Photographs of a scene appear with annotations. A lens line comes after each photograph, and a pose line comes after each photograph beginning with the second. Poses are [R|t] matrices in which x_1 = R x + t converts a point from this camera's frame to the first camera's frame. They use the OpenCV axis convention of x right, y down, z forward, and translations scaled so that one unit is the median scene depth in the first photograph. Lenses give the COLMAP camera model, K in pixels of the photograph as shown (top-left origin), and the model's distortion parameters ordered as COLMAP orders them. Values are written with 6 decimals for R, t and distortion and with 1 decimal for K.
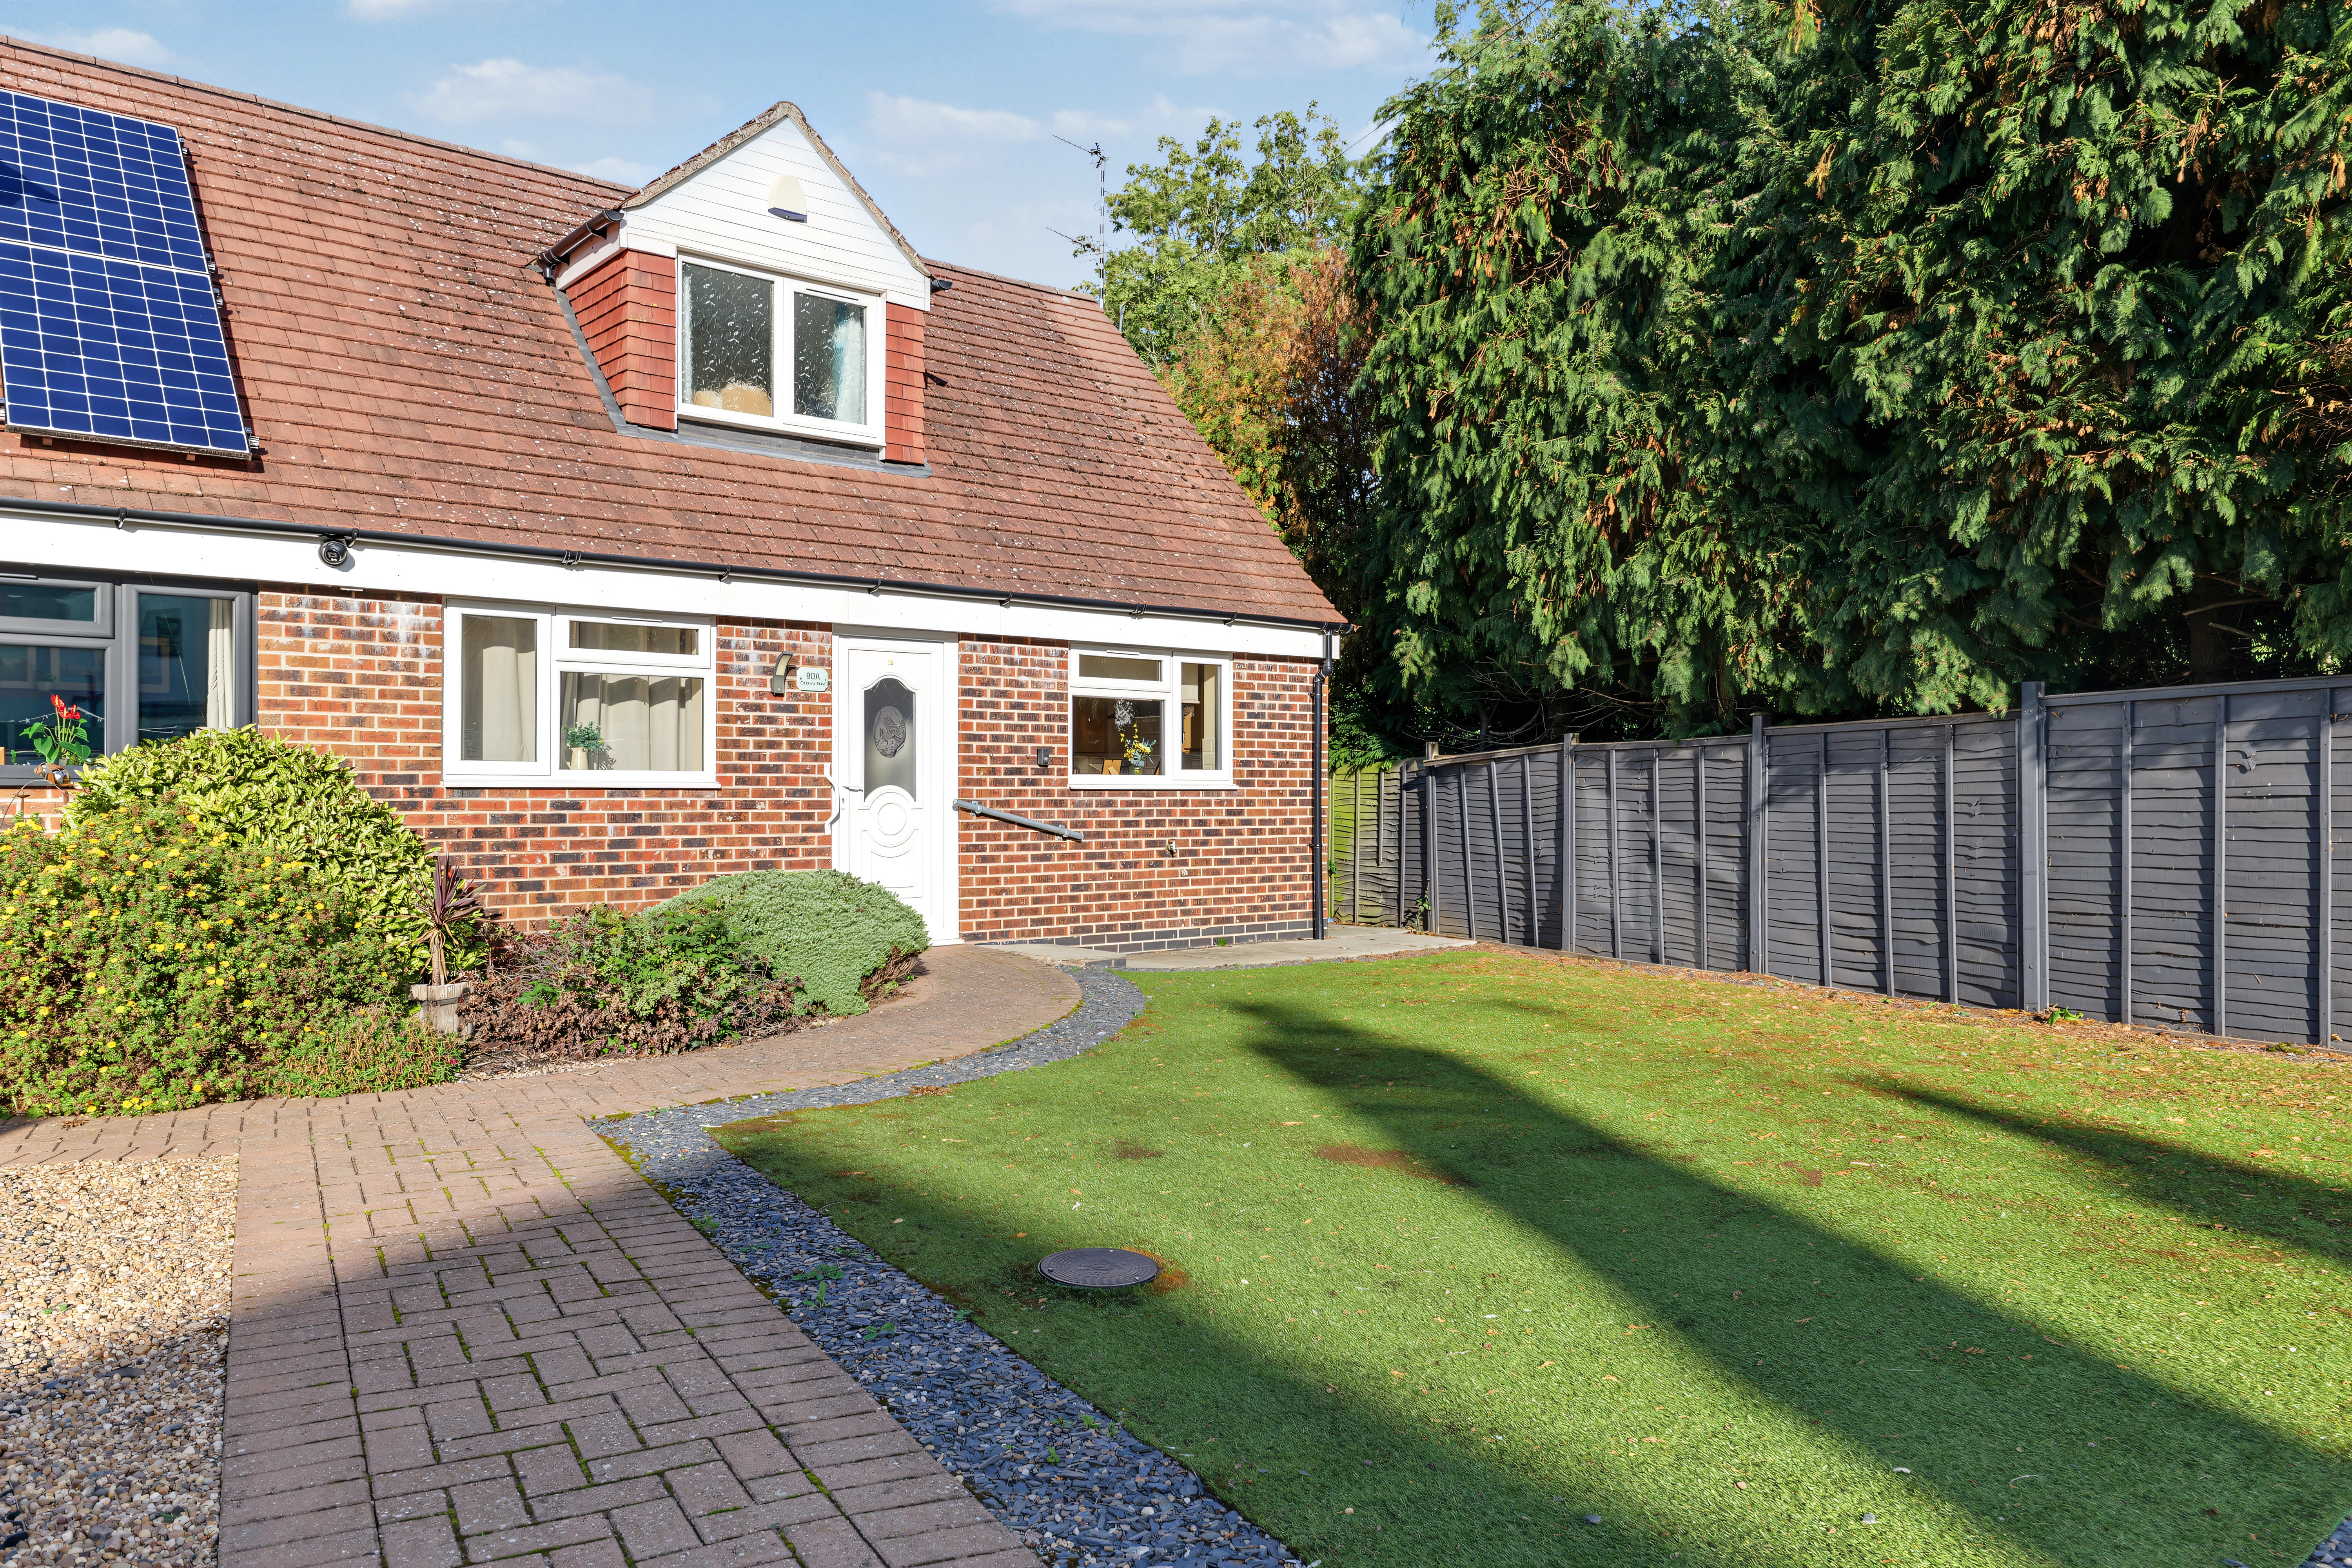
lens RADIAL K [[1627.7, 0, 1188.7], [0, 1627.7, 789.1], [0, 0, 1]] dist [-0.004879, 0.001172]
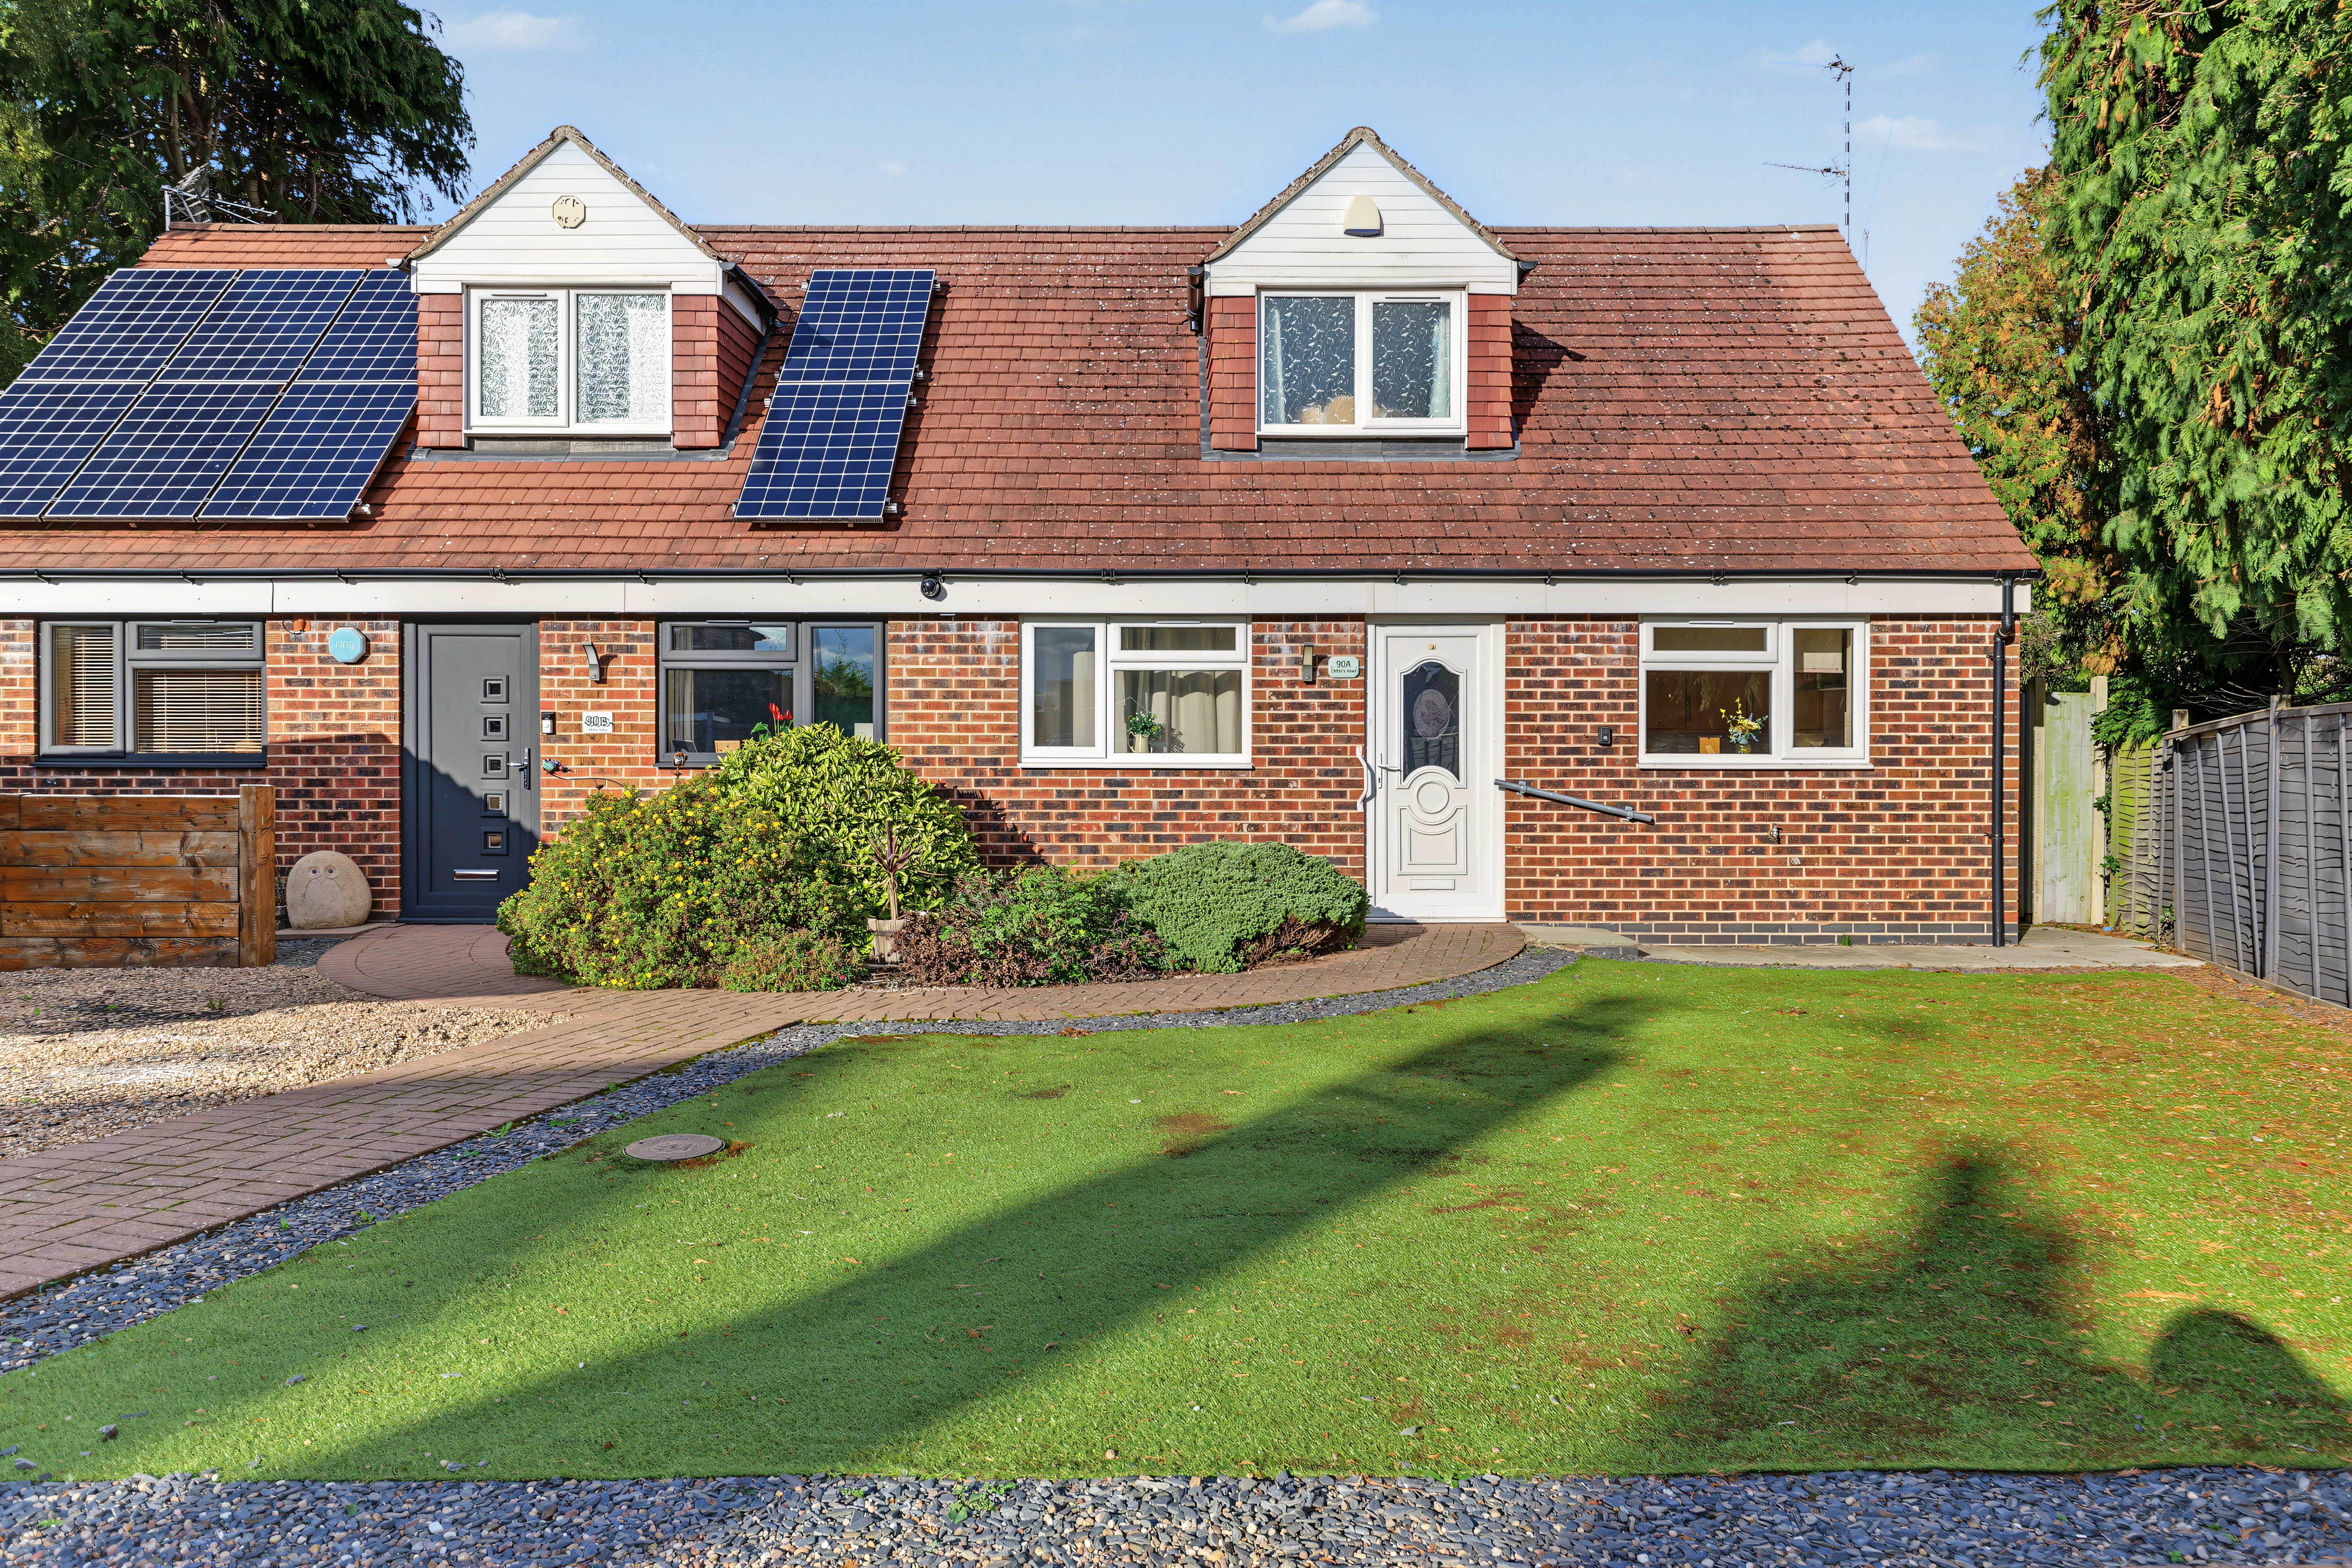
lens RADIAL K [[1627.7, 0, 1160.8], [0, 1627.7, 785.9], [0, 0, 1]] dist [-0.004879, 0.001172]
pose [[0.767805, 0.005763, -0.640657, 0.364156], [0.000819, 0.999950, 0.009977, 0.000246], [0.640683, -0.008185, 0.767762, 0.096055]]
